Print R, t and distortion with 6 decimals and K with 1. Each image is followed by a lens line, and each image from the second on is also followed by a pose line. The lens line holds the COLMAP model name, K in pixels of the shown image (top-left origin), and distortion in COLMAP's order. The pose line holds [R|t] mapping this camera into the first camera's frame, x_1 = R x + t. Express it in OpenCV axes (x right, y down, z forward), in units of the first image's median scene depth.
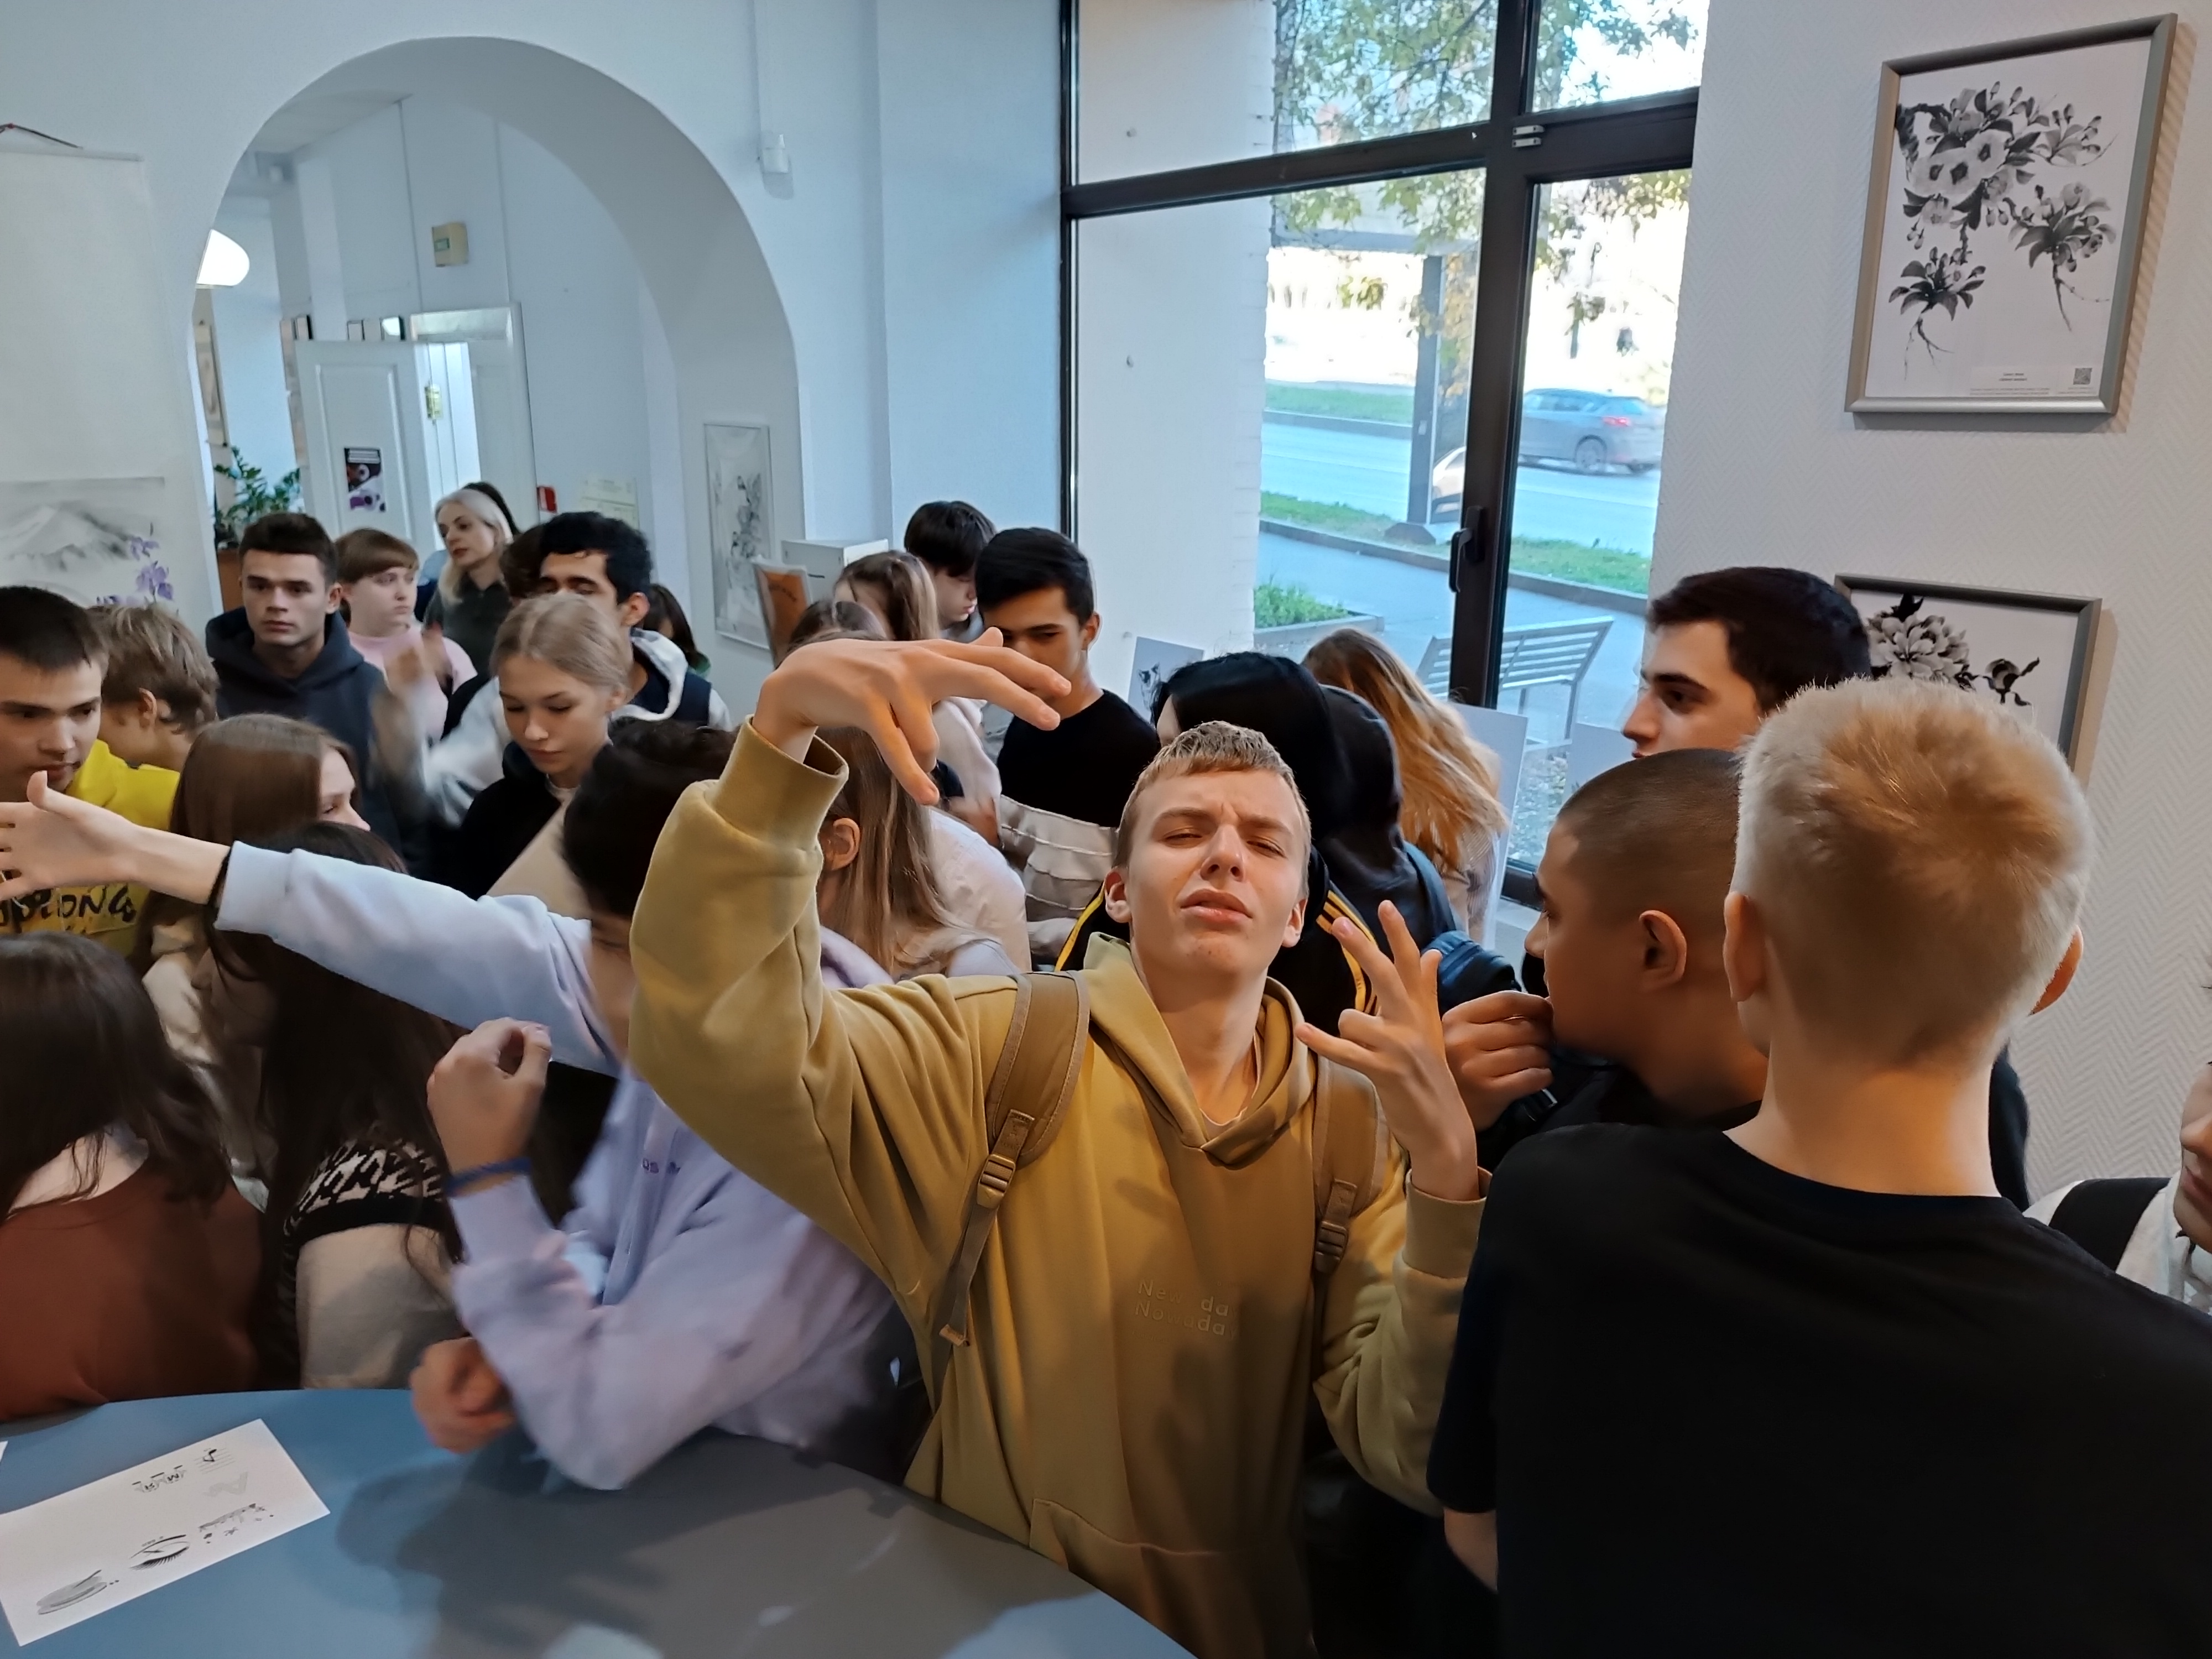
lens RADIAL K [[1652.1, 0, 1101.6], [0, 1652.1, 836.7], [0, 0, 1]] dist [0.010714, -0.005447]
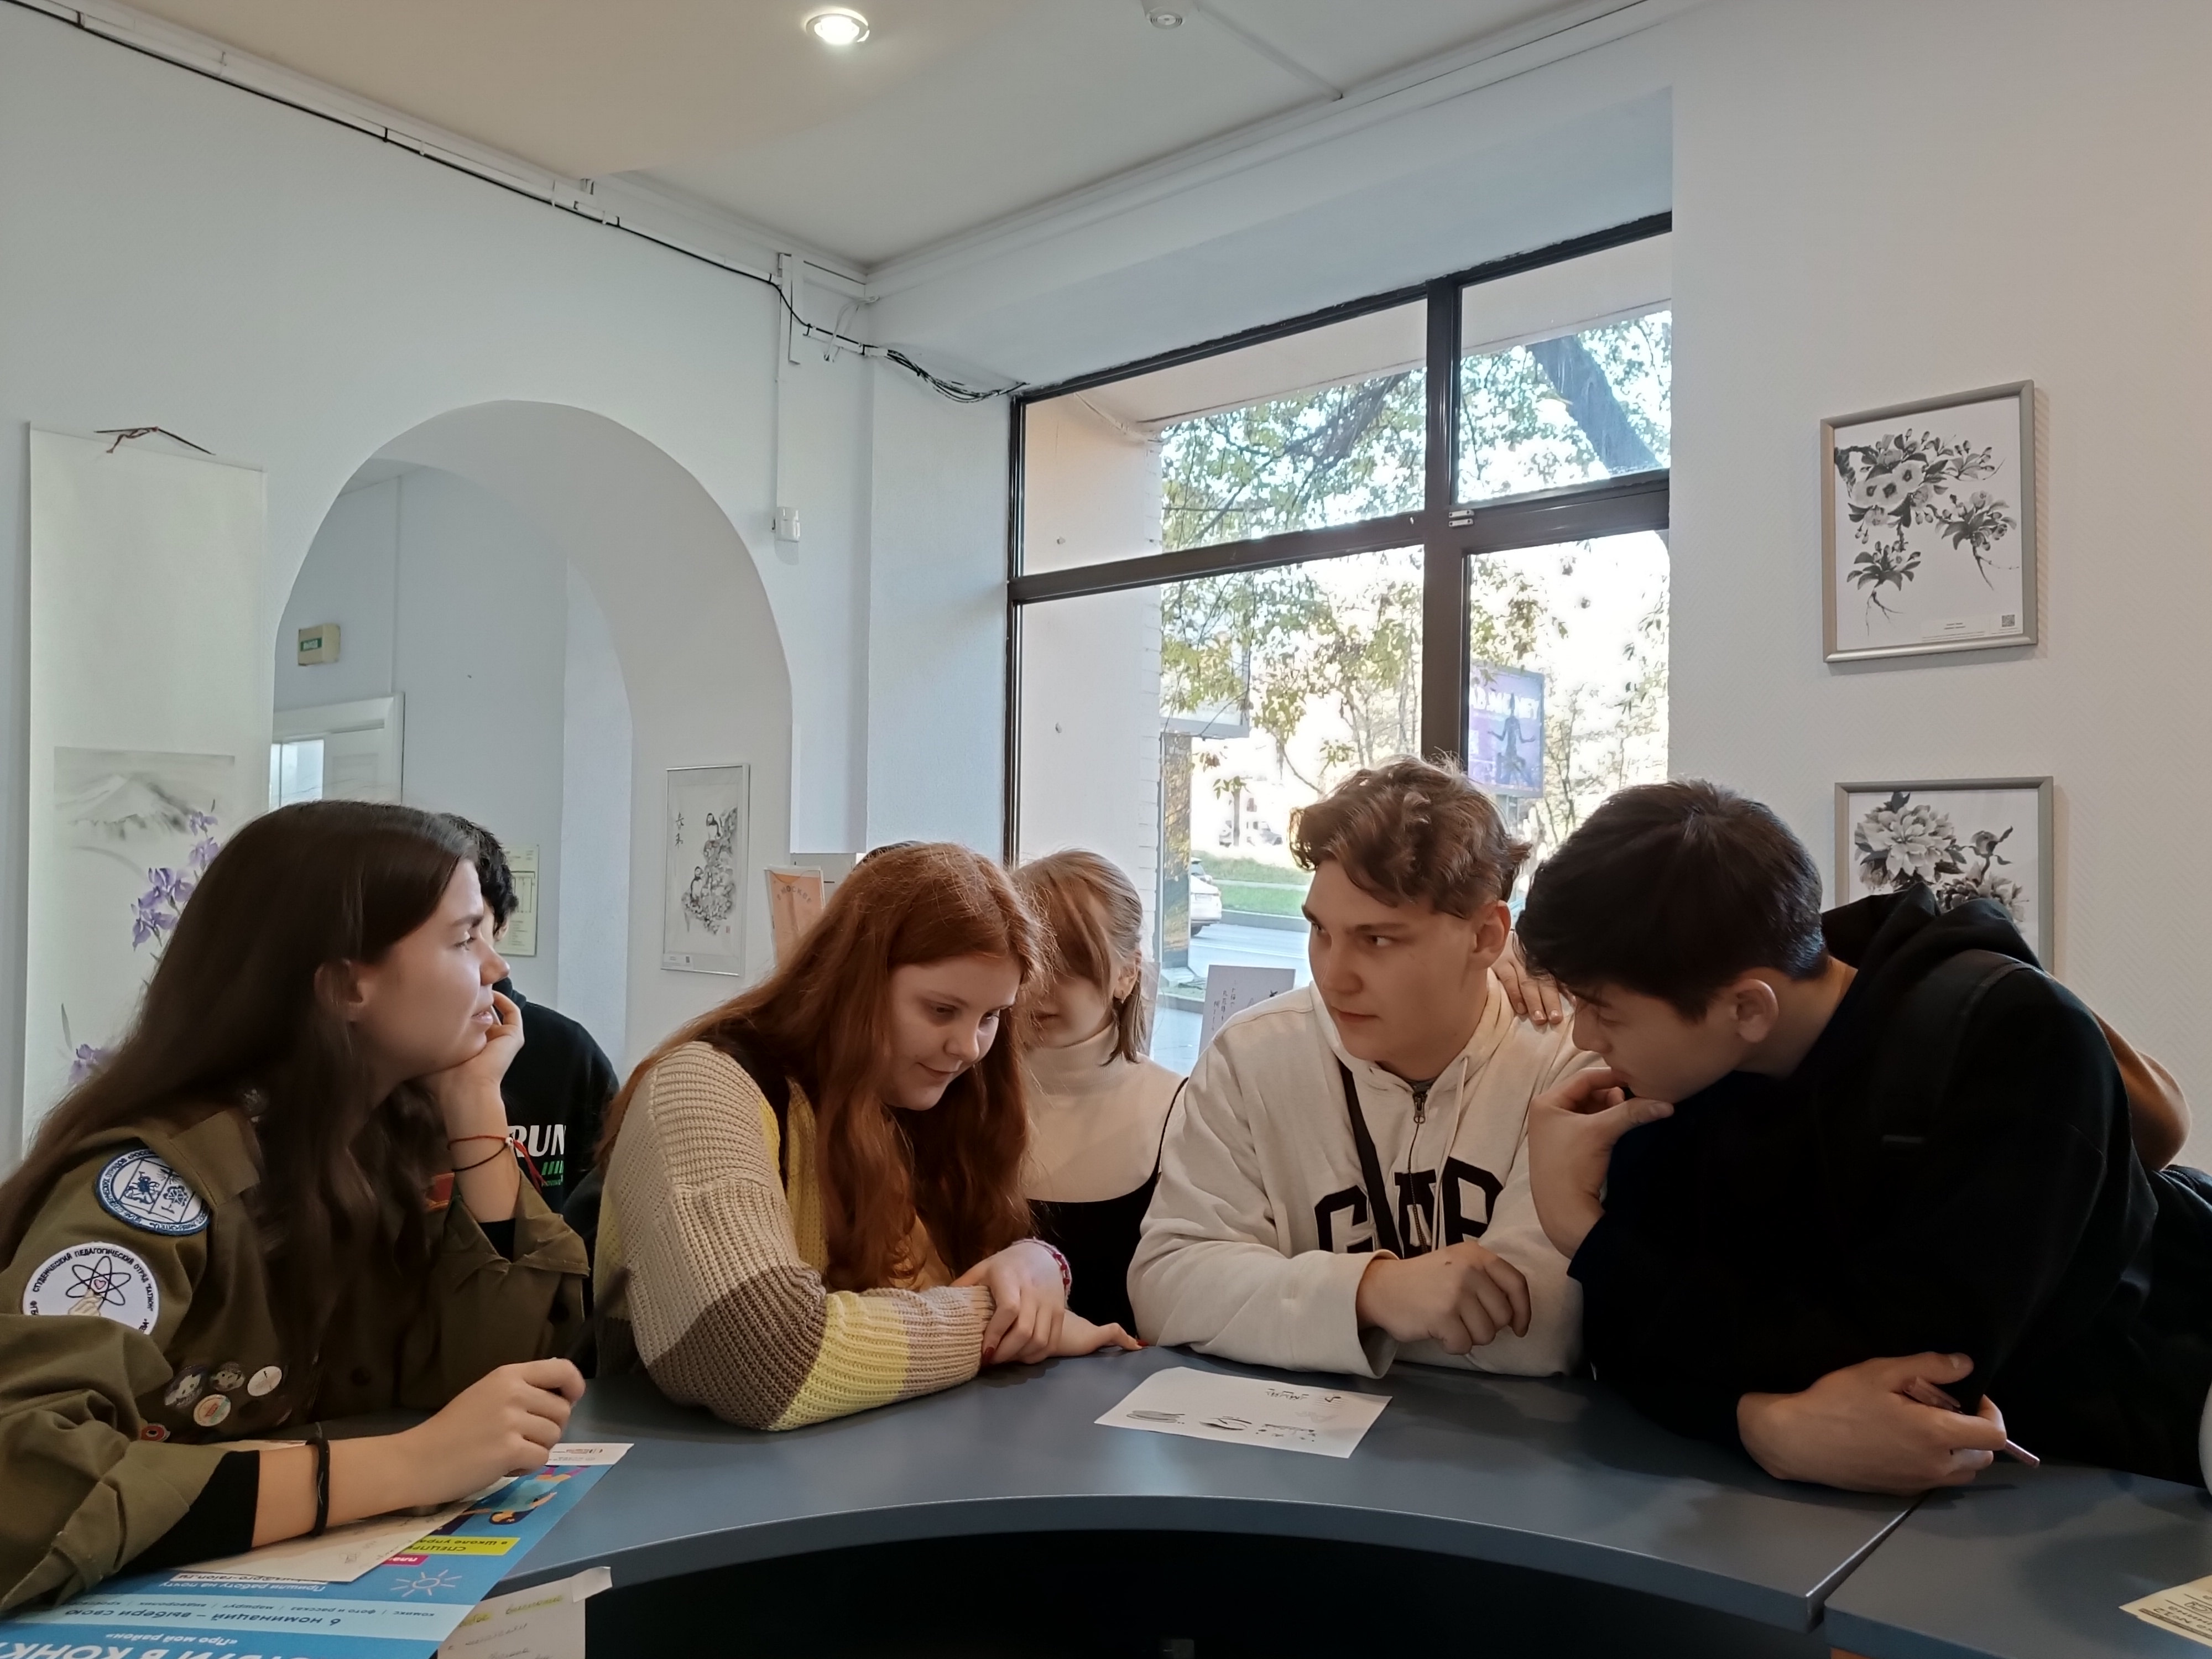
lens RADIAL K [[1652.1, 0, 1101.6], [0, 1652.1, 836.7], [0, 0, 1]] dist [0.010714, -0.005447]
pose [[0.977107, 0.012979, 0.212351, -0.262327], [0.051150, 0.954528, -0.293700, 0.156766], [-0.206507, 0.297838, 0.932013, -0.042642]]
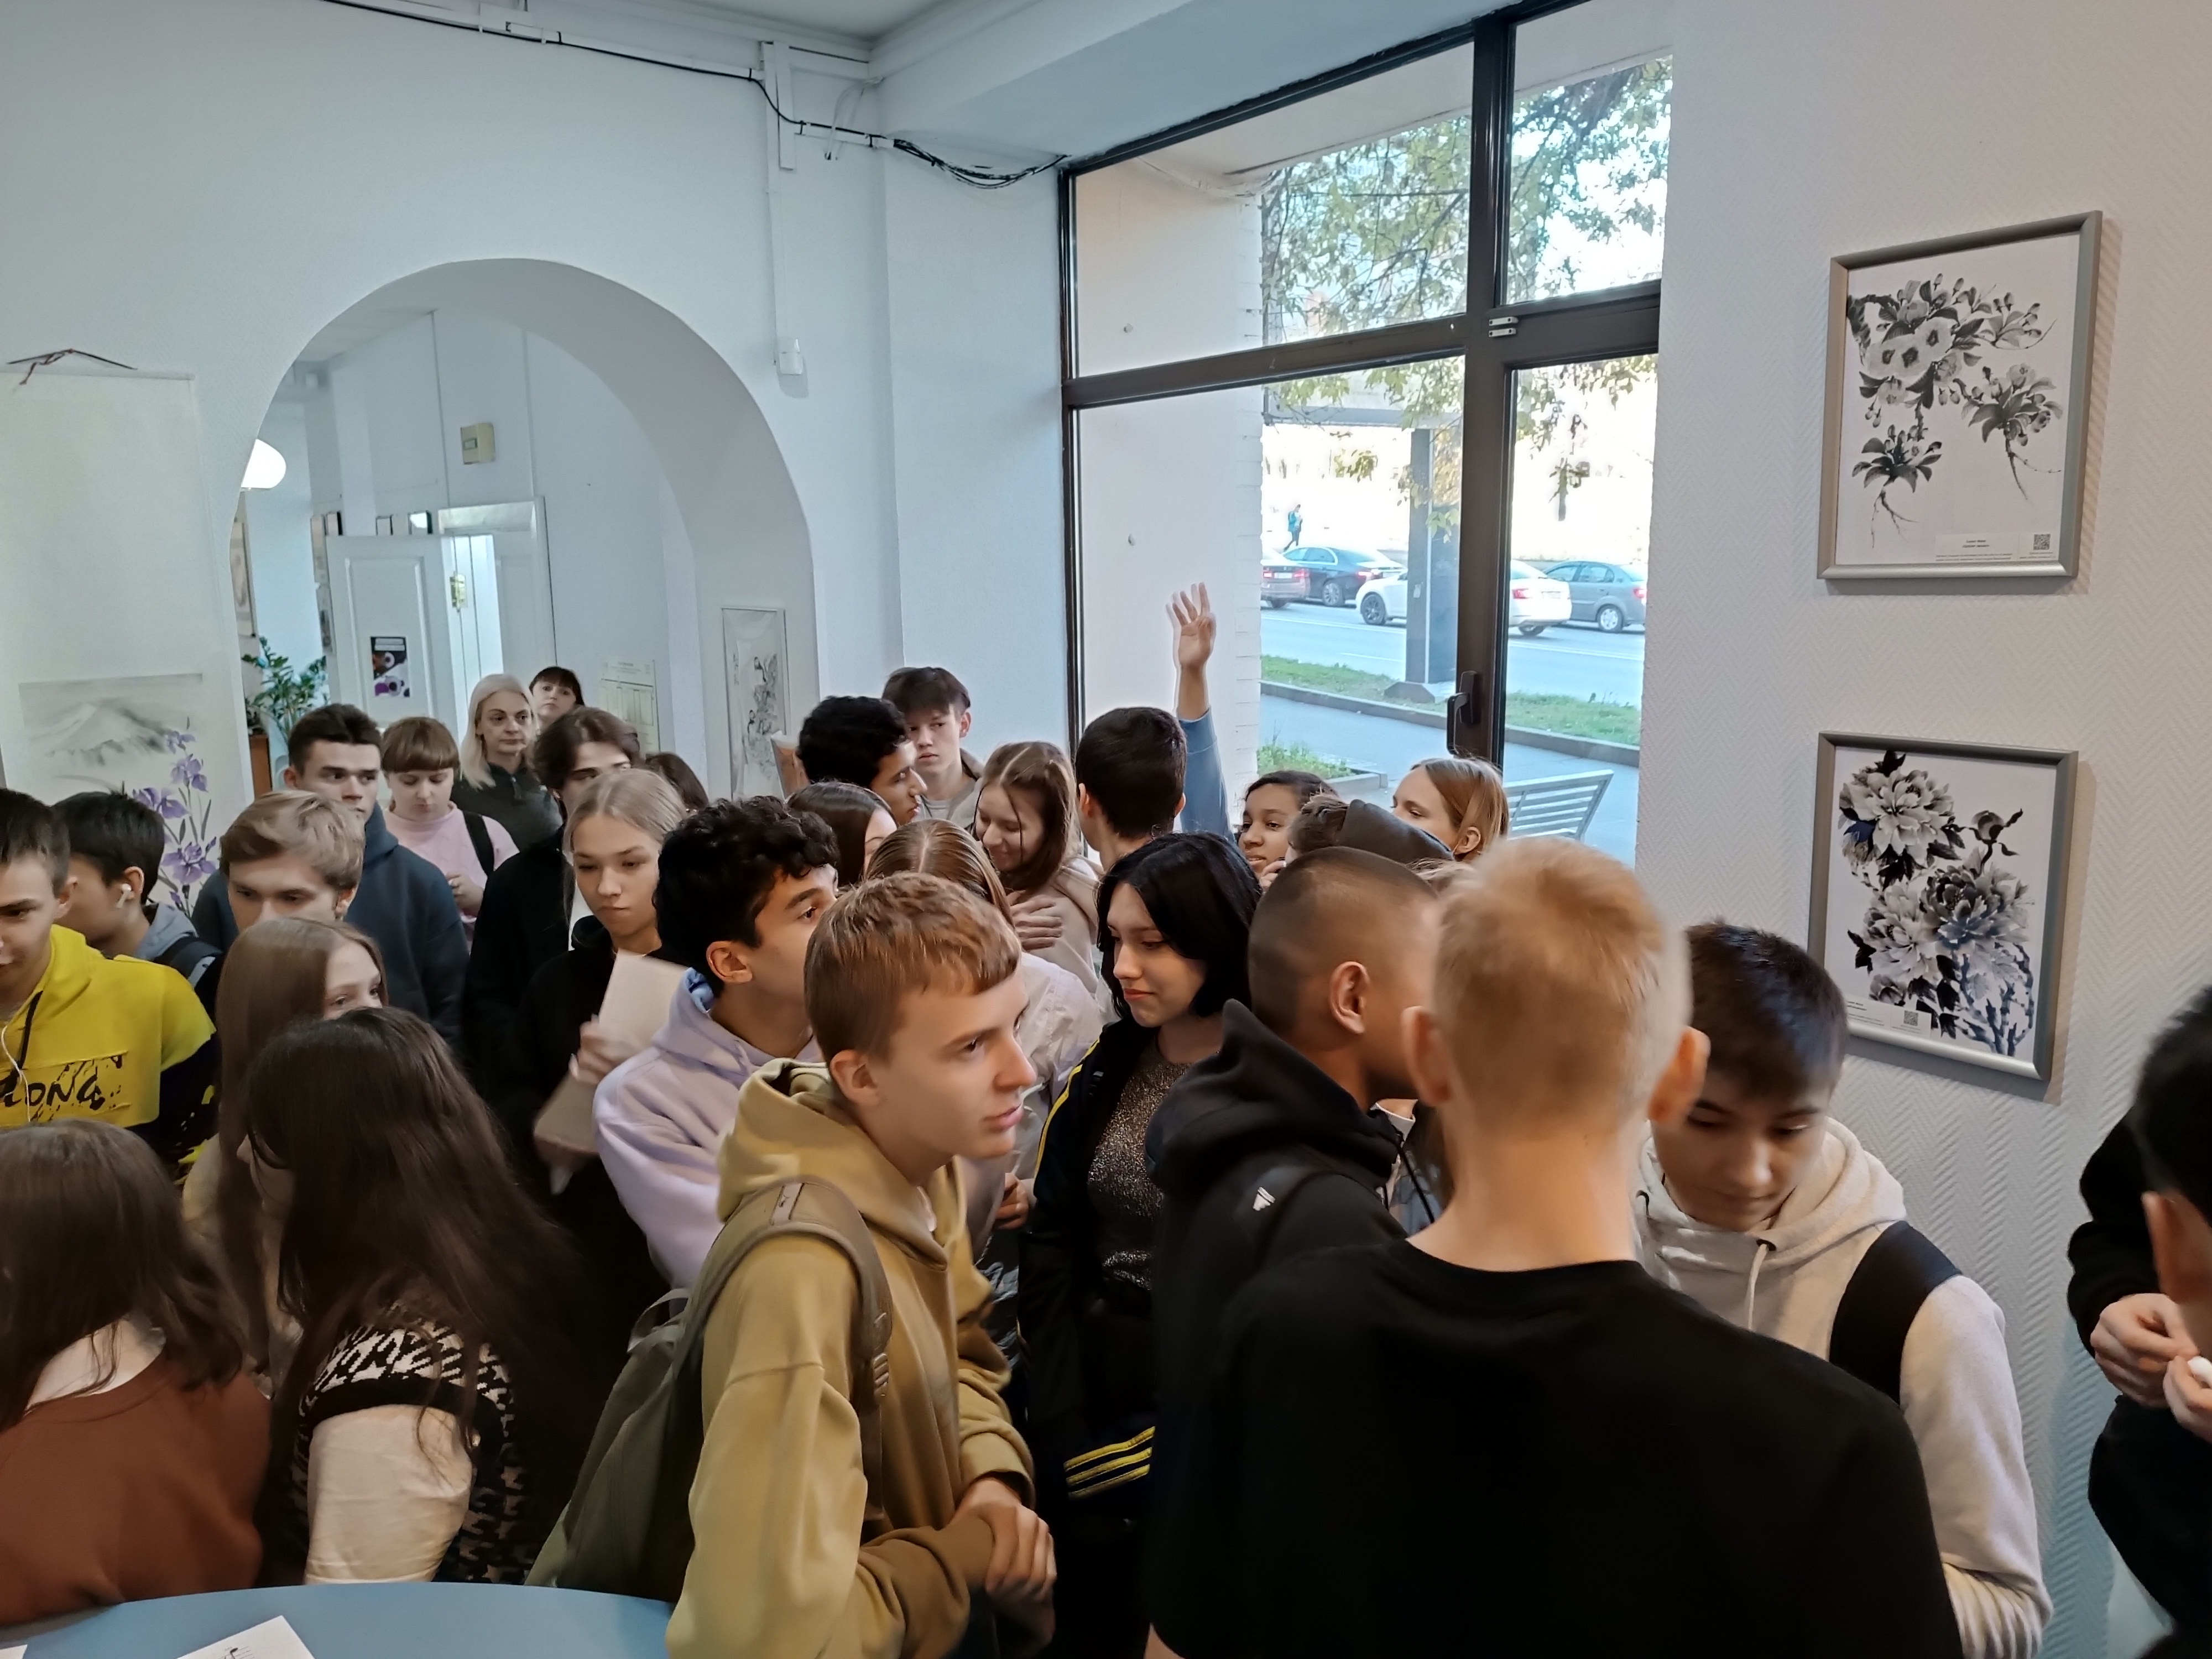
lens RADIAL K [[1643.4, 0, 1106.0], [0, 1643.4, 829.5], [0, 0, 1]] dist [0.016840, -0.003865]
pose [[0.999742, -0.022587, -0.002349, -0.000871], [0.022230, 0.994557, -0.101795, -0.002244], [0.004635, 0.101717, 0.994803, -0.014275]]
